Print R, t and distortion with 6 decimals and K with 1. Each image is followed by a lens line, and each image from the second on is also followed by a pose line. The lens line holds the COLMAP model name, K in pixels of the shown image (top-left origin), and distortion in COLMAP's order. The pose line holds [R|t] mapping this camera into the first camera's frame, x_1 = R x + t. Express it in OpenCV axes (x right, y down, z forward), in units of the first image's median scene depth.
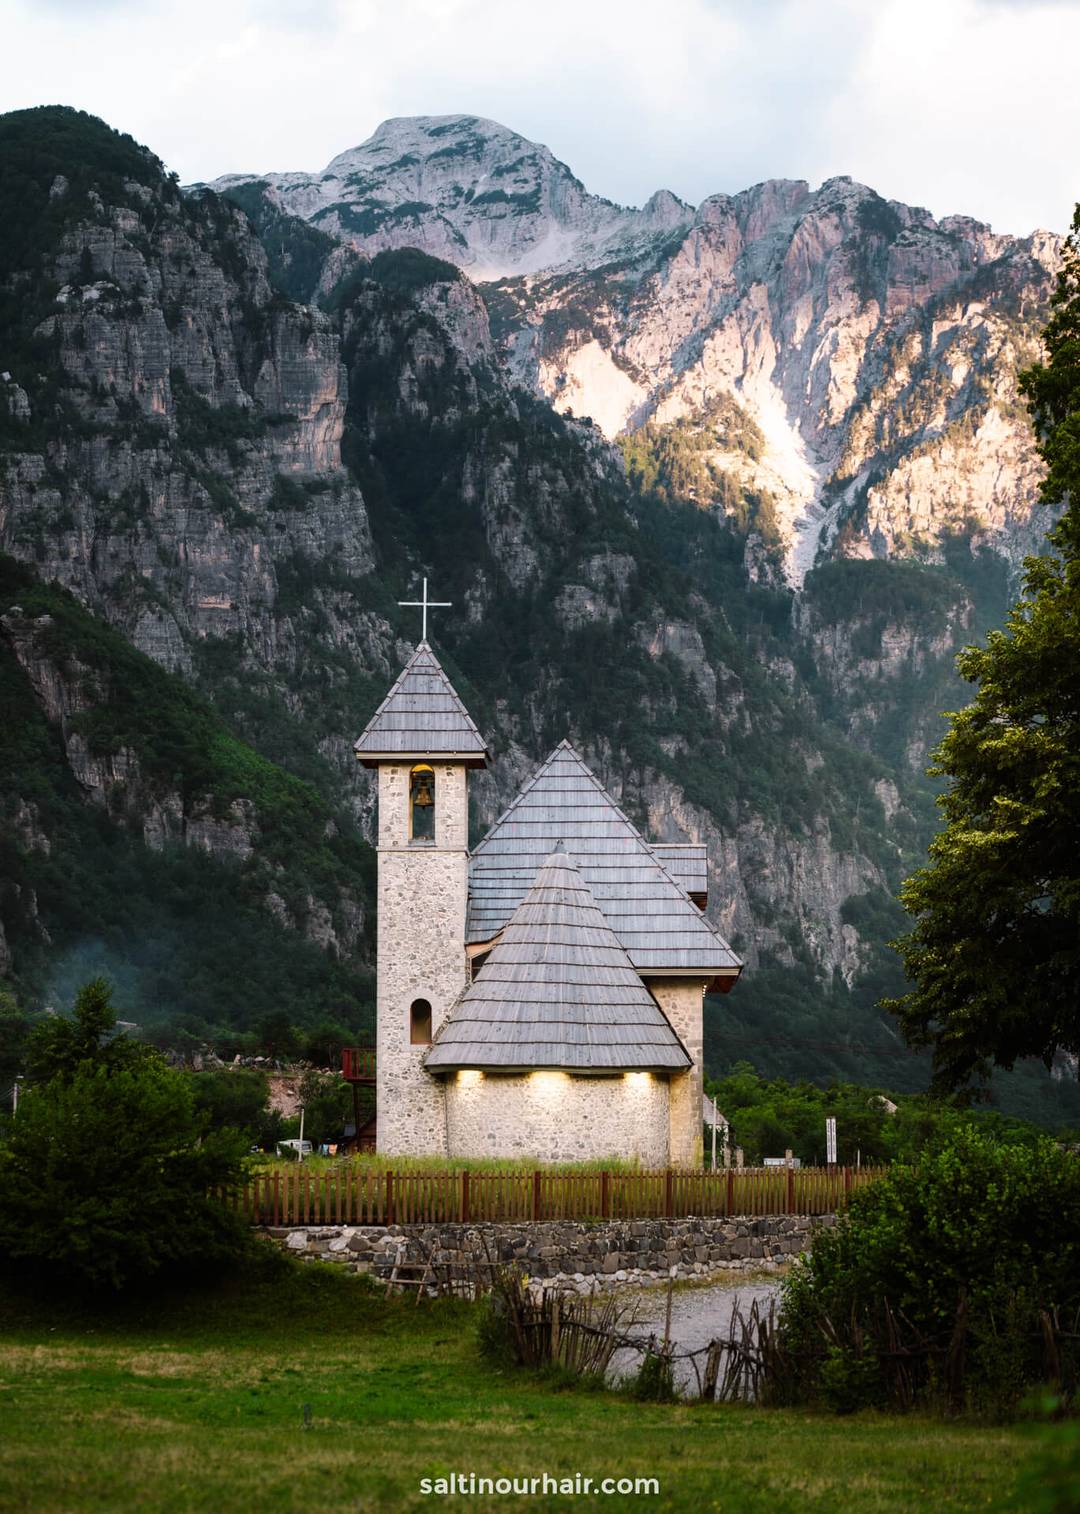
lens RADIAL K [[3840.7, 0, 536.8], [0, 3840.7, 749.9], [0, 0, 1]] dist [-0.046857, 0.000000]
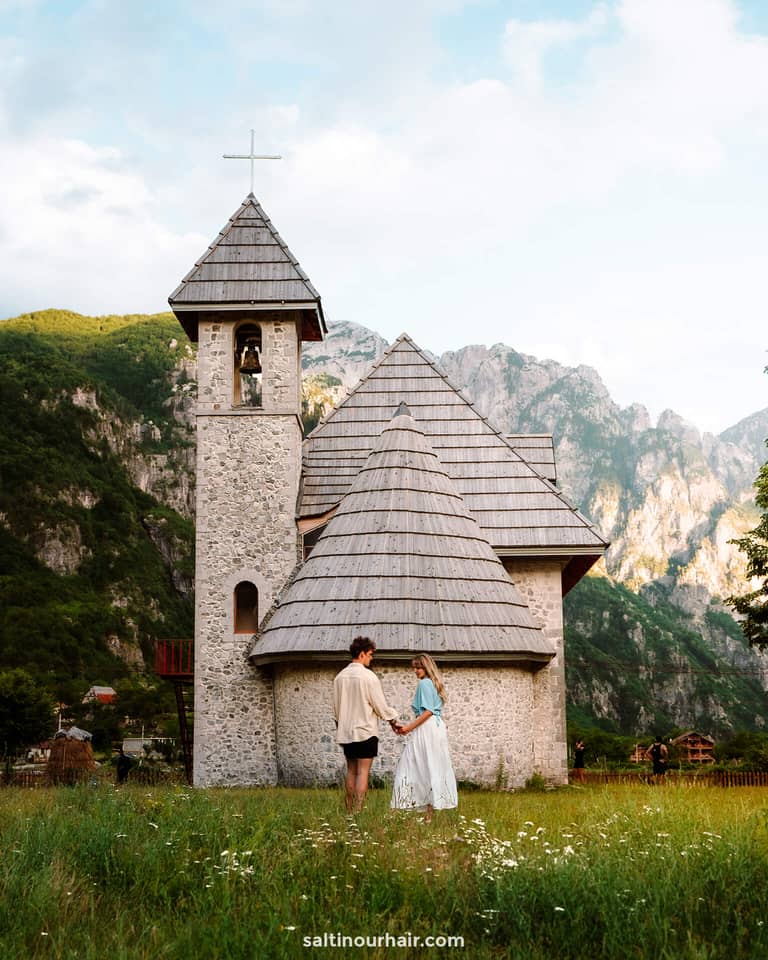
lens RADIAL K [[1572.7, 0, 383.6], [0, 1572.7, 488.2], [0, 0, 1]] dist [0.042380, 0.000000]
pose [[0.999933, -0.010307, 0.005192, -0.000024], [0.010602, 0.998114, -0.060463, 0.003168], [-0.004559, 0.060514, 0.998157, 0.030972]]
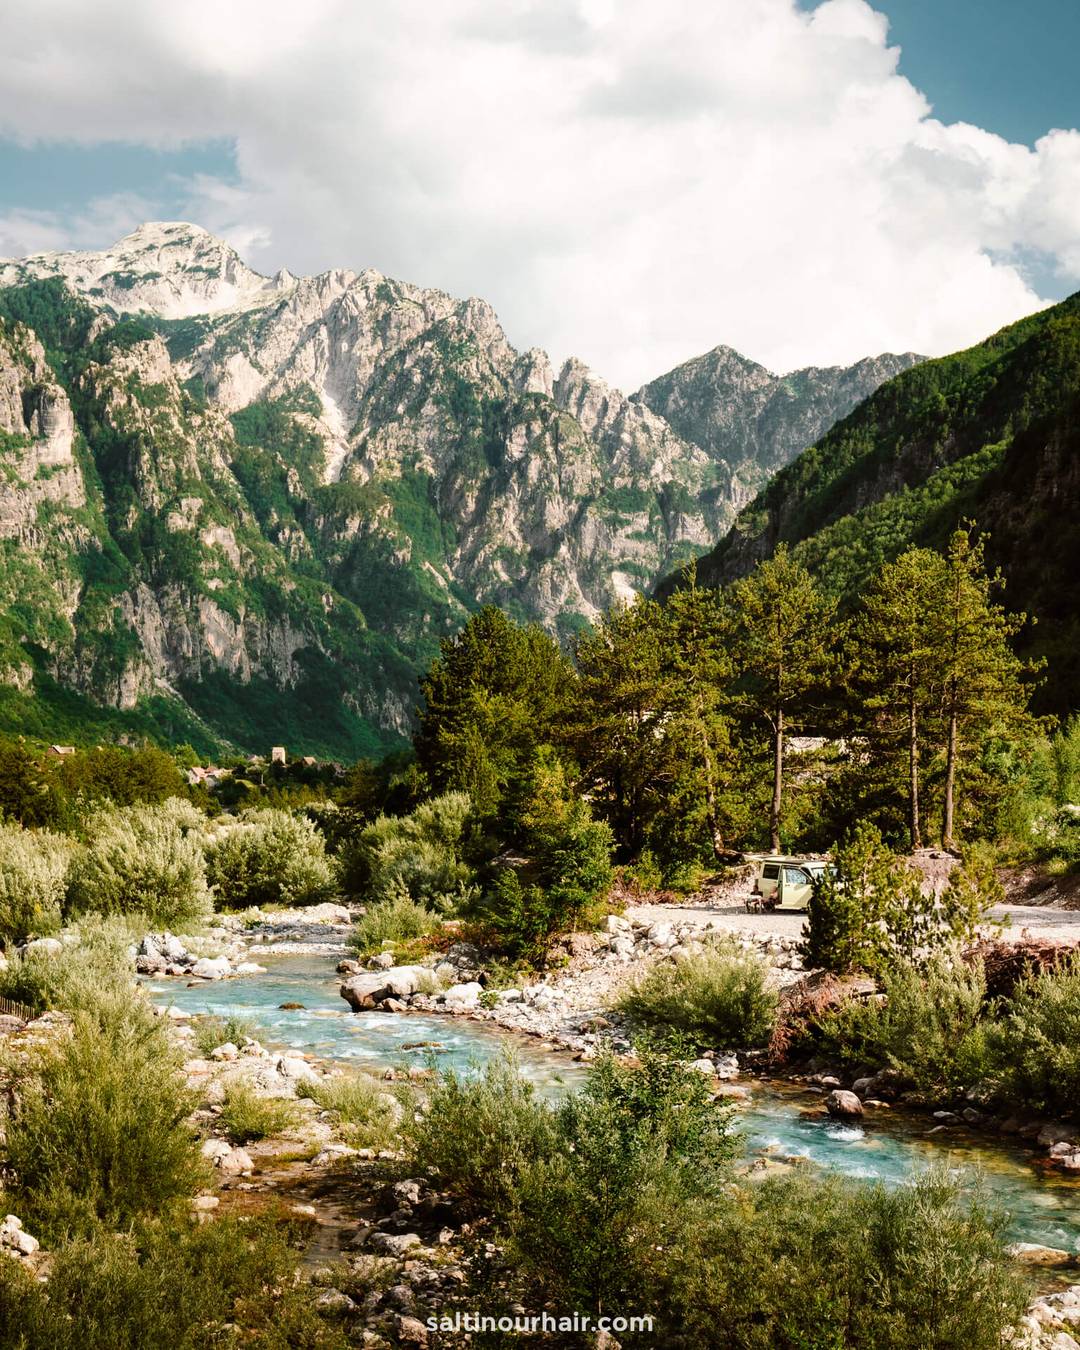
lens RADIAL K [[2211.5, 0, 543.1], [0, 2211.5, 679.7], [0, 0, 1]] dist [0.042380, 0.000000]
pose [[0.992705, 0.008786, 0.120251, 0.073677], [-0.016904, 0.997633, 0.066655, -0.036643], [-0.119380, -0.068201, 0.990503, -0.356730]]
